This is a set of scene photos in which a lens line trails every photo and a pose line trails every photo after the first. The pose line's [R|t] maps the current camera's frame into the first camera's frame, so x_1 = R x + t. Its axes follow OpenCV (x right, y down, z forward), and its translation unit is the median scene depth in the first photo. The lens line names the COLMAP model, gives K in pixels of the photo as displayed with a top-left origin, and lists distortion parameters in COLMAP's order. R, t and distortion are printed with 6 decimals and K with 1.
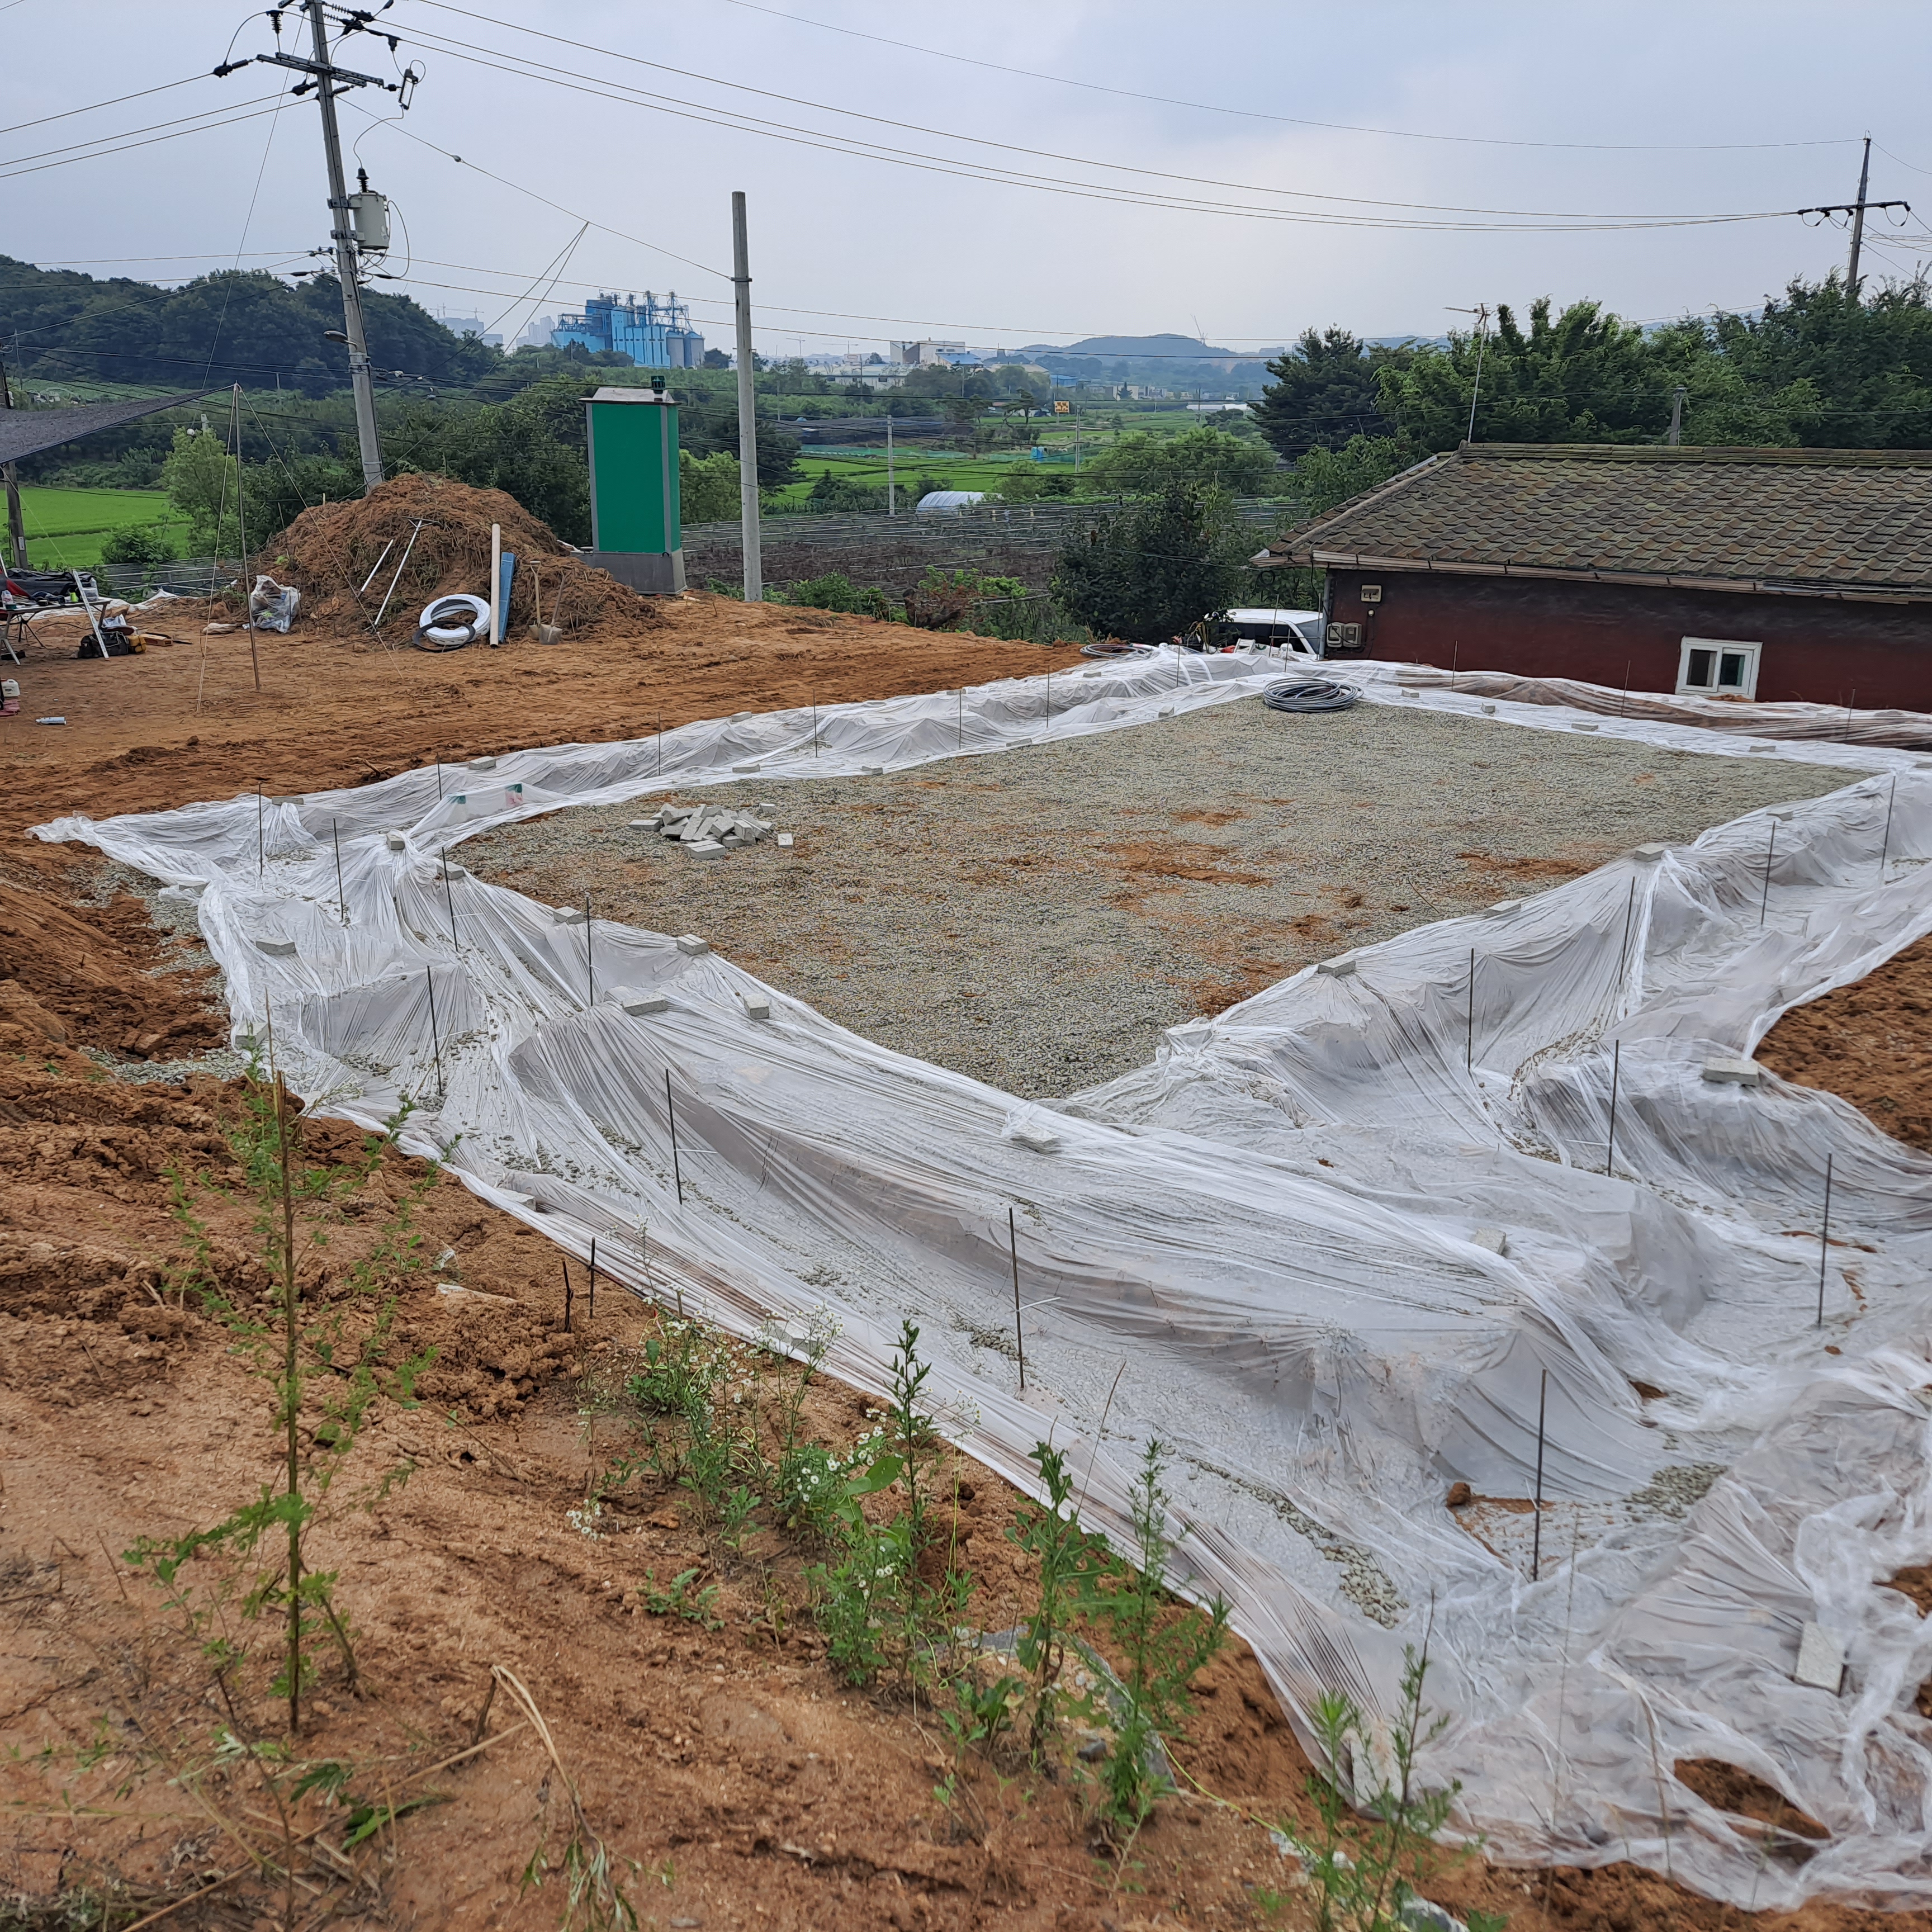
lens RADIAL K [[1808.8, 0, 990.2], [0, 1808.8, 967.6], [0, 0, 1]] dist [0.073665, -0.091301]
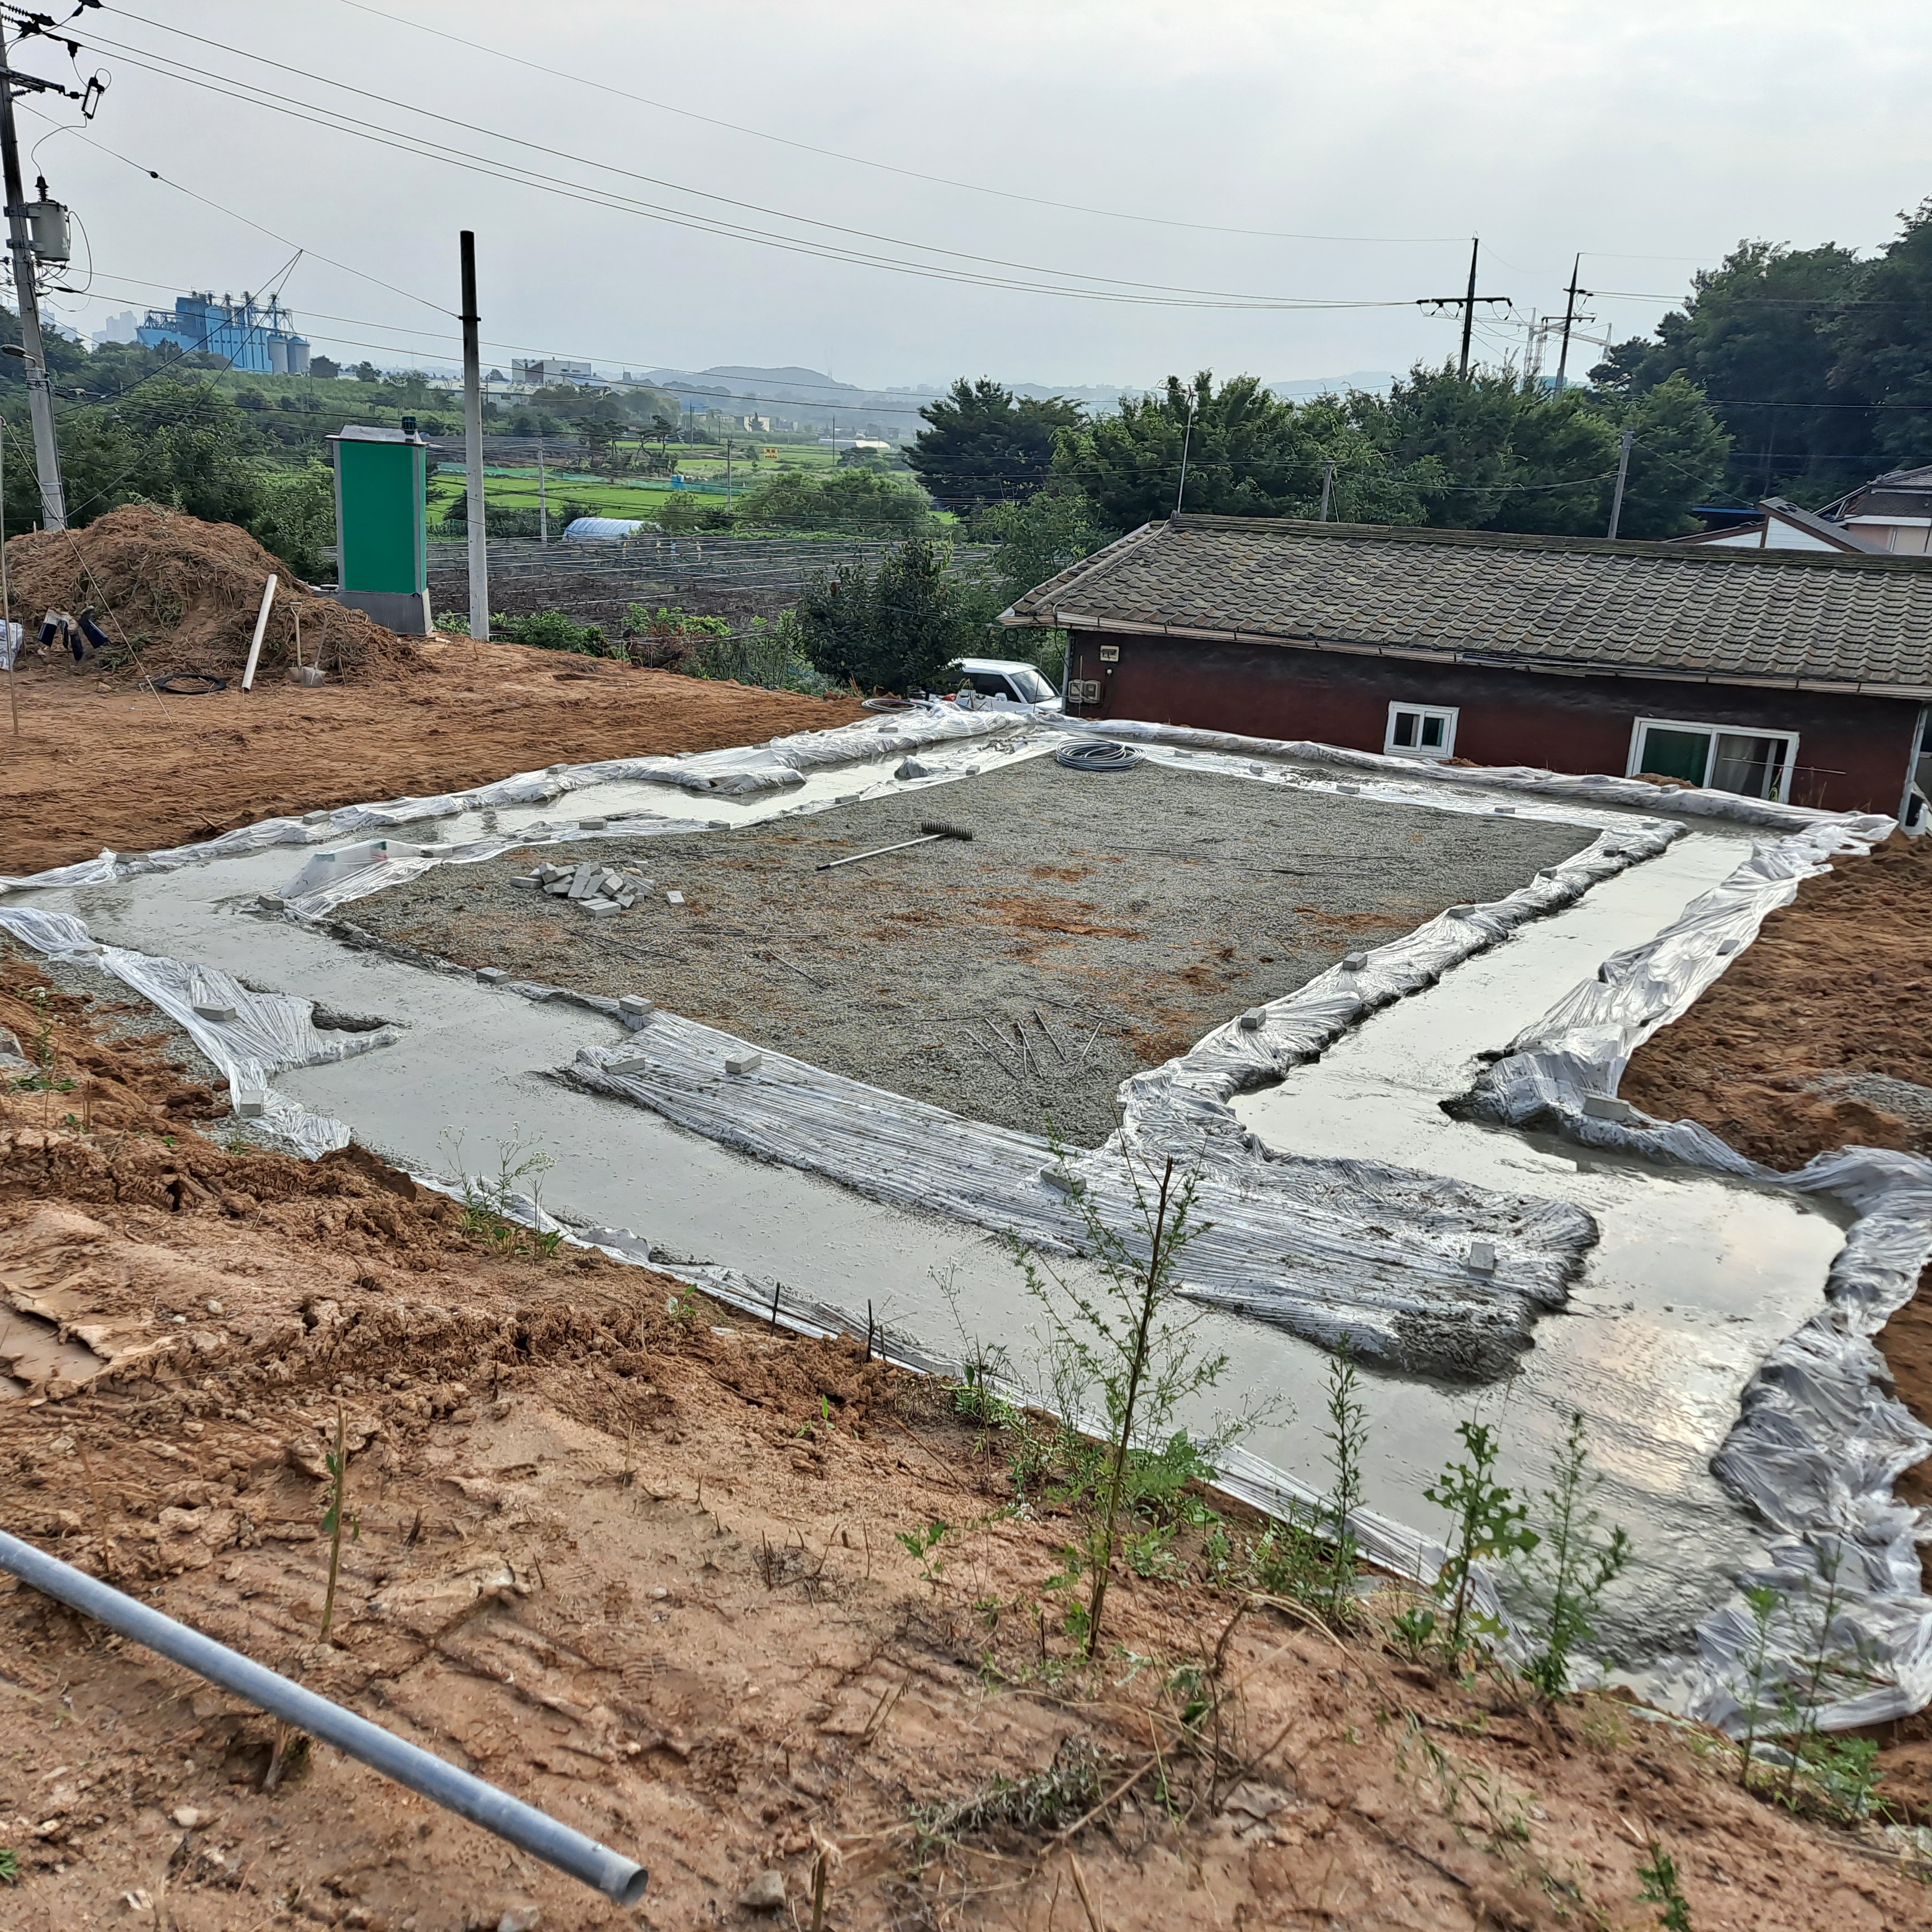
lens RADIAL K [[1808.8, 0, 990.2], [0, 1808.8, 967.6], [0, 0, 1]] dist [0.073665, -0.091301]
pose [[0.980505, -0.011917, 0.196131, -0.062726], [0.015193, 0.999769, -0.015208, -0.005218], [-0.195904, 0.017892, 0.980460, -0.024819]]
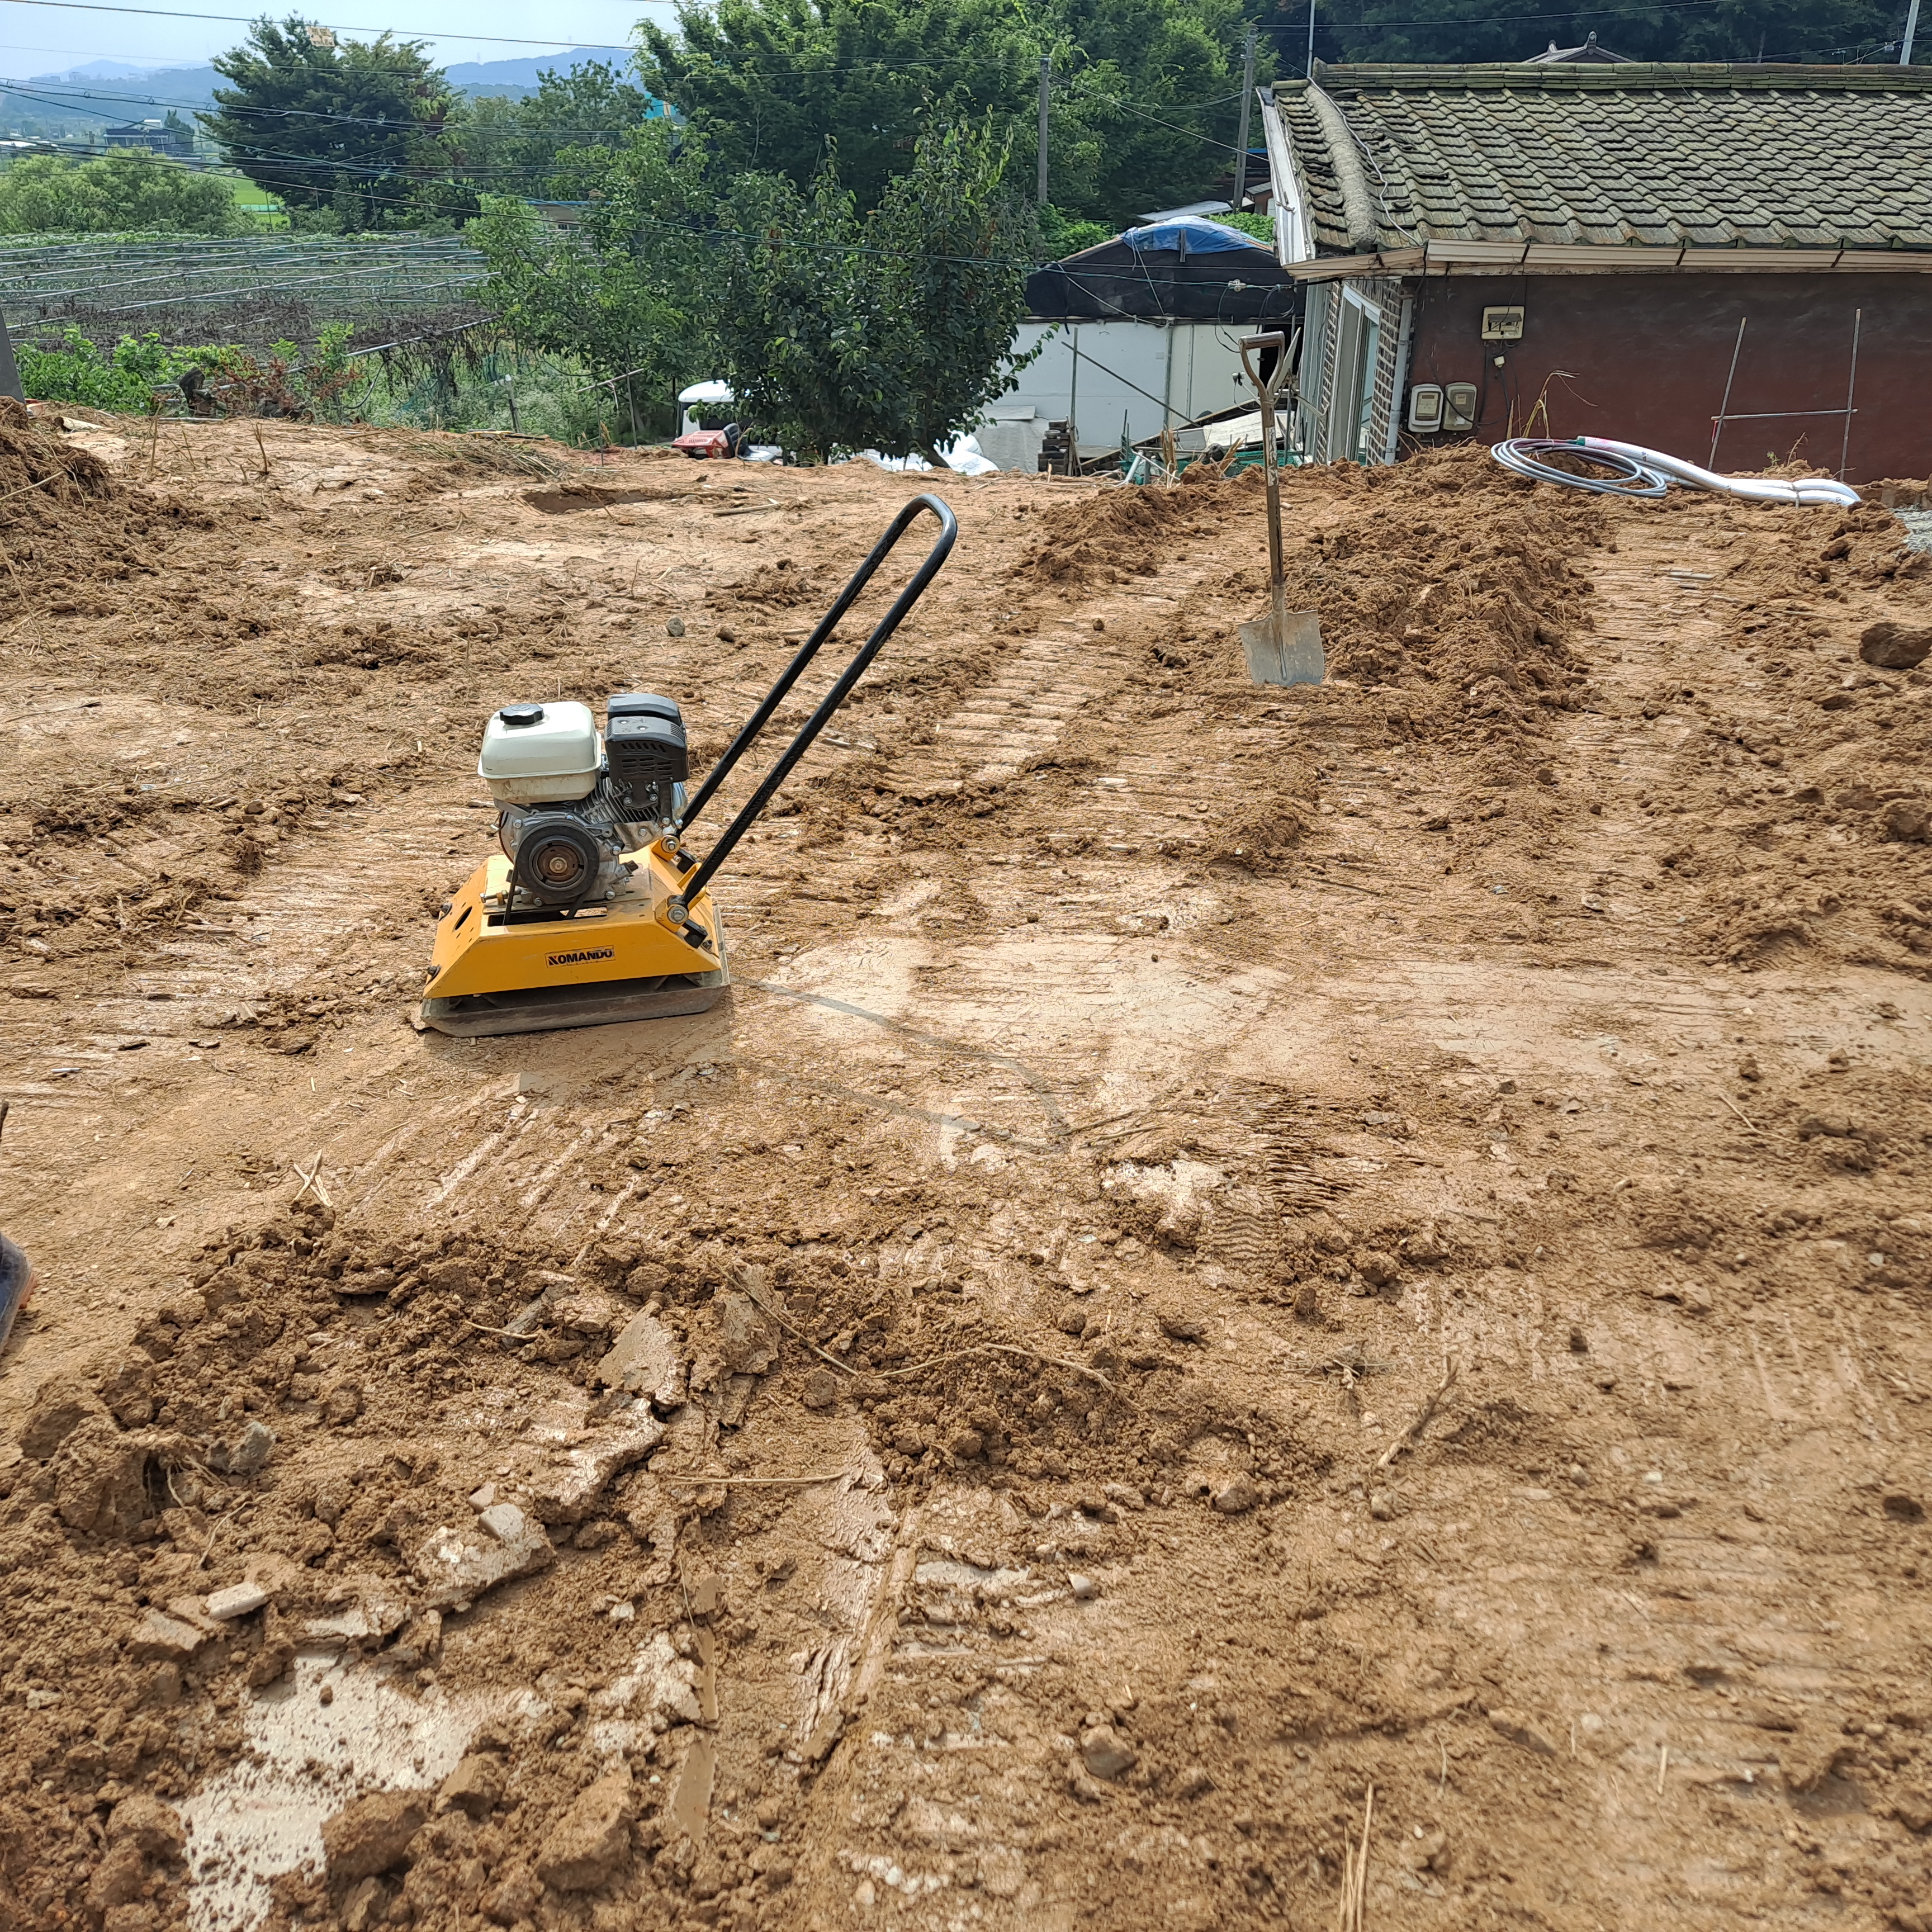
lens RADIAL K [[1808.8, 0, 990.2], [0, 1808.8, 967.6], [0, 0, 1]] dist [0.073665, -0.091301]
pose [[0.840454, -0.233185, 0.489143, -0.204559], [0.170213, 0.970591, 0.170238, -0.122806], [-0.514455, -0.059819, 0.855428, 0.534366]]
